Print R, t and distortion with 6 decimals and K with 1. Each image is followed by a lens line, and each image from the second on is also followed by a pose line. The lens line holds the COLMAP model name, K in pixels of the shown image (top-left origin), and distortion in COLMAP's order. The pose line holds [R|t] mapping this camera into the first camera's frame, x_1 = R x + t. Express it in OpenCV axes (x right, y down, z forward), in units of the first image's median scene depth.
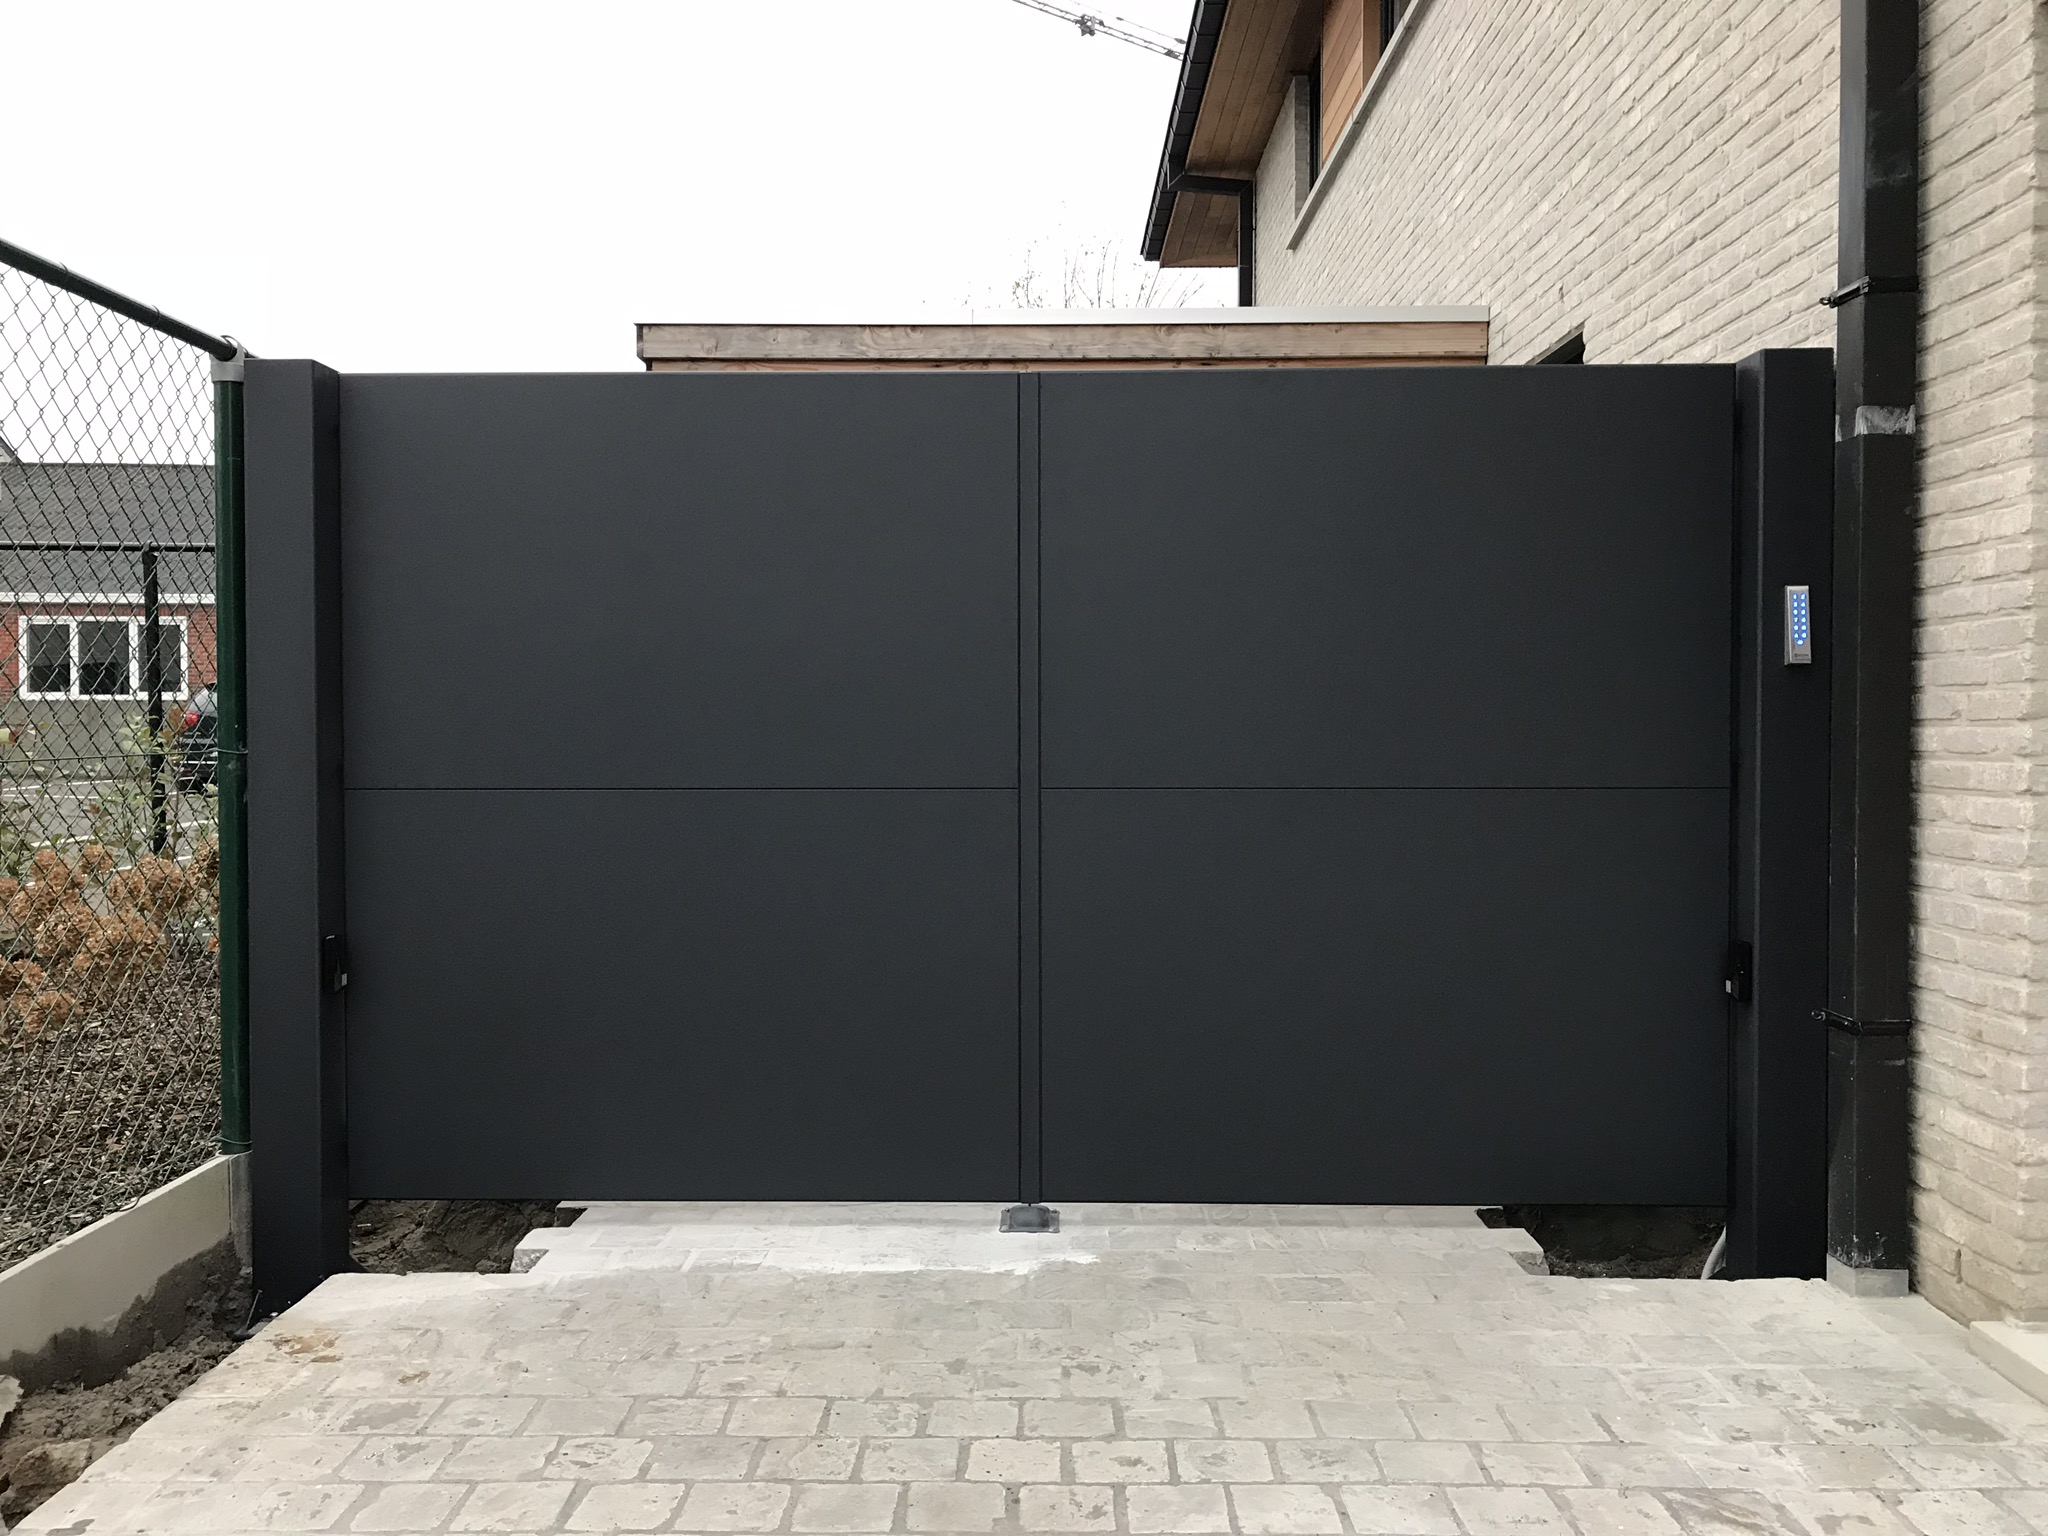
lens RADIAL K [[1672.3, 0, 1021.0], [0, 1672.3, 765.3], [0, 0, 1]] dist [0.023651, -0.022697]
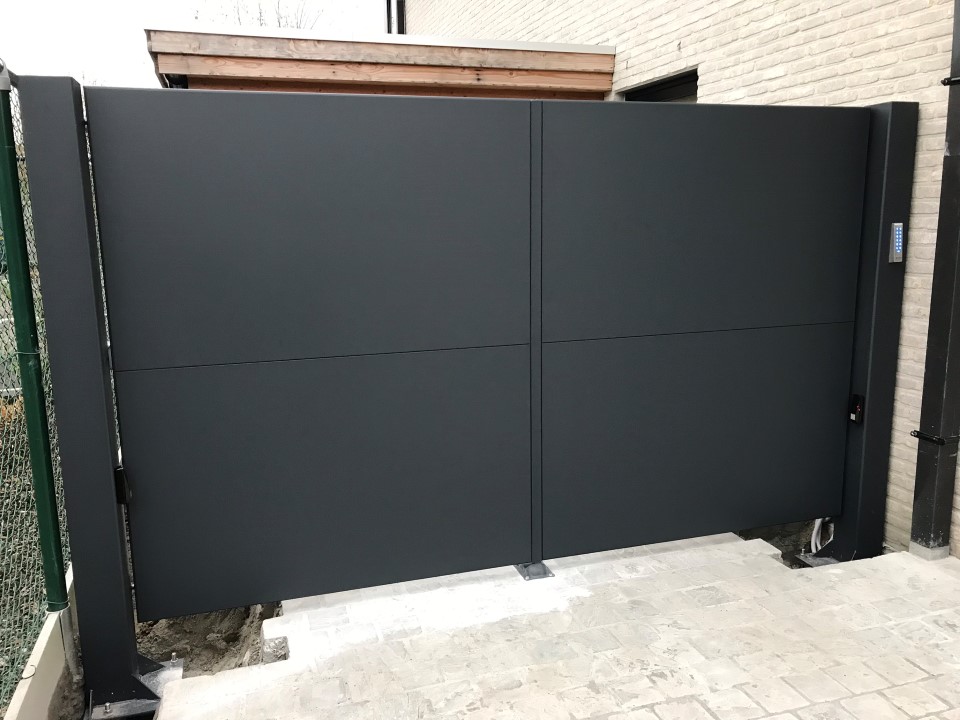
lens RADIAL K [[783.9, 0, 481.9], [0, 783.9, 362.1], [0, 0, 1]] dist [0.023651, -0.022697]
pose [[0.948619, -0.071129, 0.308324, -0.306240], [0.023158, 0.987400, 0.156541, -0.097167], [-0.315574, -0.141357, 0.938313, 0.228874]]
